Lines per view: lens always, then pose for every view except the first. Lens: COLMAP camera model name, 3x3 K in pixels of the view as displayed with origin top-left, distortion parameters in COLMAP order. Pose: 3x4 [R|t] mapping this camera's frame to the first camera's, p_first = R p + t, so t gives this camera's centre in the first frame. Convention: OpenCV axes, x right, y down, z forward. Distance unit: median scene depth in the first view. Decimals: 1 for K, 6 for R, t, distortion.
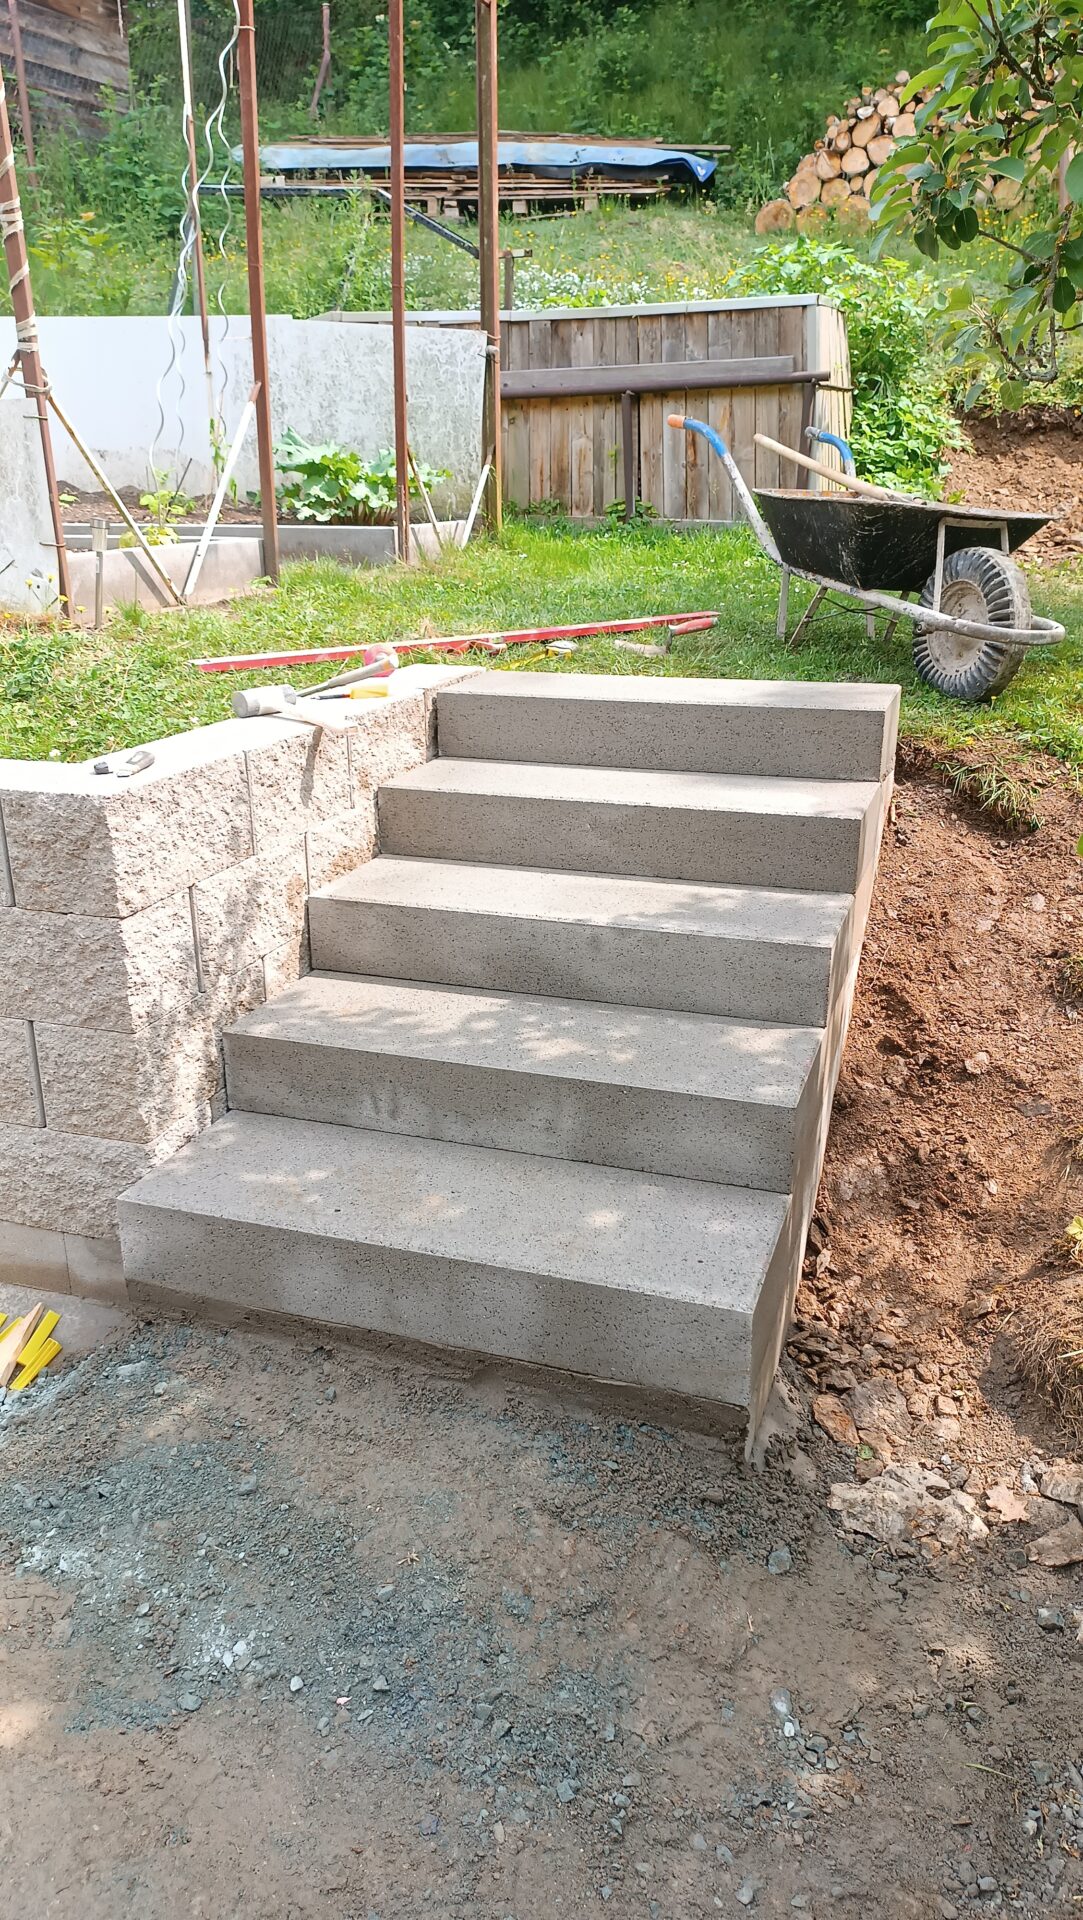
lens RADIAL K [[1390.9, 0, 541.5], [0, 1390.9, 960.0], [0, 0, 1]] dist [0.036966, -0.092336]
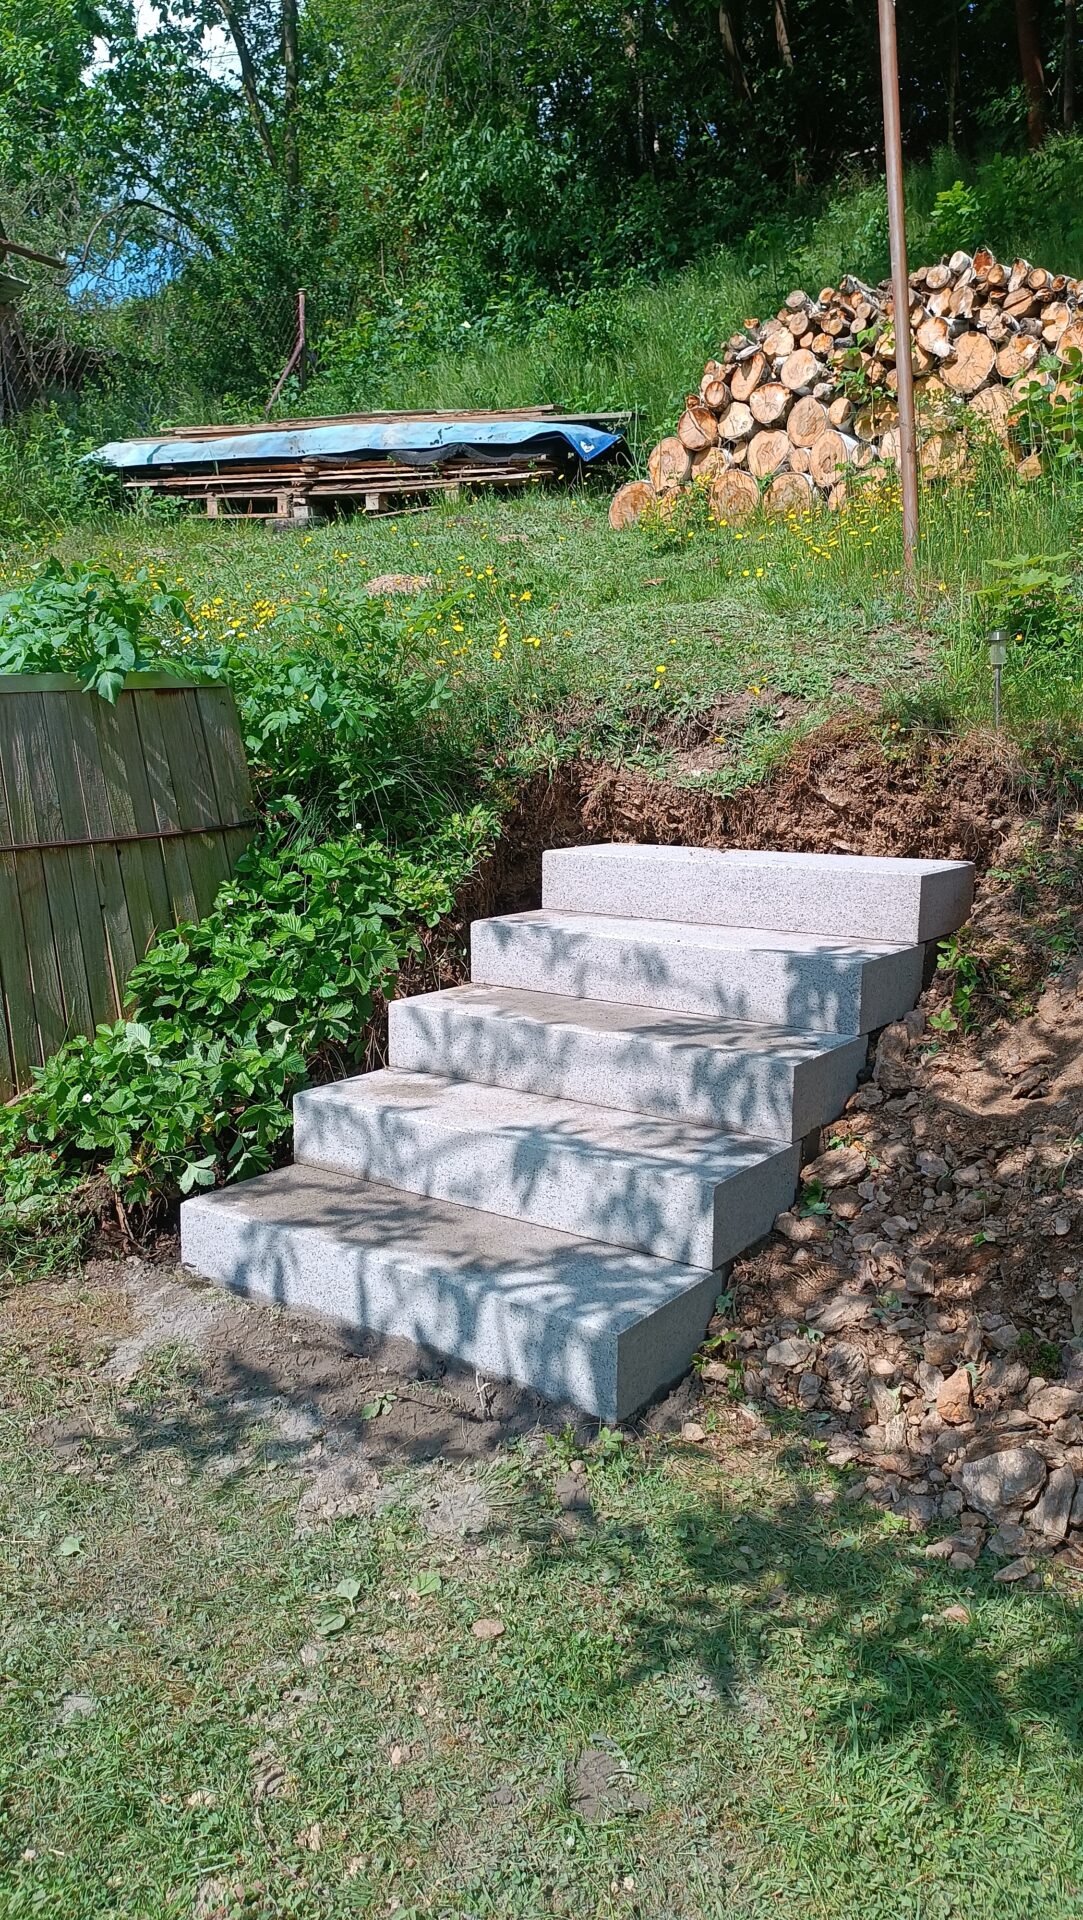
lens RADIAL K [[1390.9, 0, 541.5], [0, 1390.9, 960.0], [0, 0, 1]] dist [0.036966, -0.092336]
pose [[0.958452, 0.055932, -0.279718, 0.530614], [-0.102265, 0.982781, -0.153895, -0.324876], [0.266294, 0.176106, 0.947668, 0.604232]]
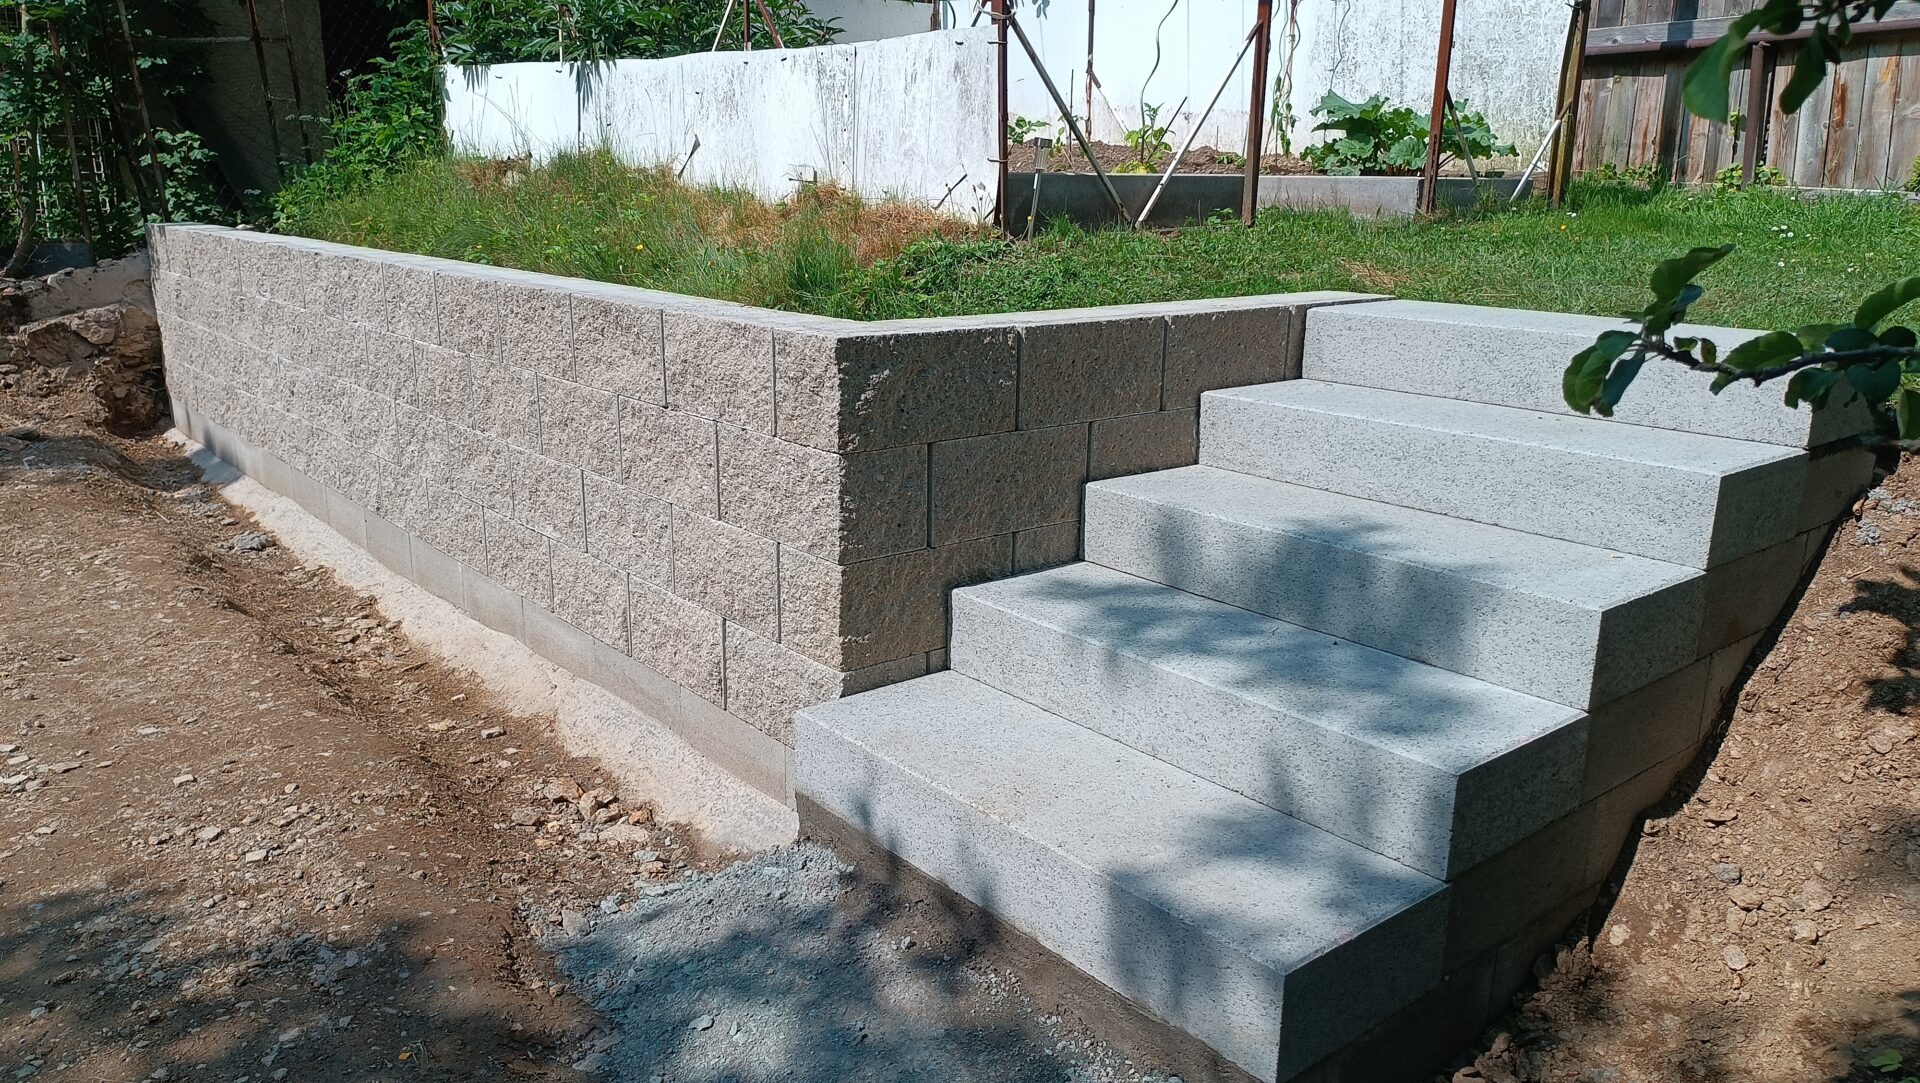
lens RADIAL K [[1379.5, 0, 960.0], [0, 1379.5, 541.5], [0, 0, 1]] dist [0.039175, -0.047246]
pose [[0.854473, 0.151553, -0.496899, 0.113726], [-0.190055, 0.981388, -0.027498, 0.017199], [0.483483, 0.117935, 0.867373, 0.044348]]
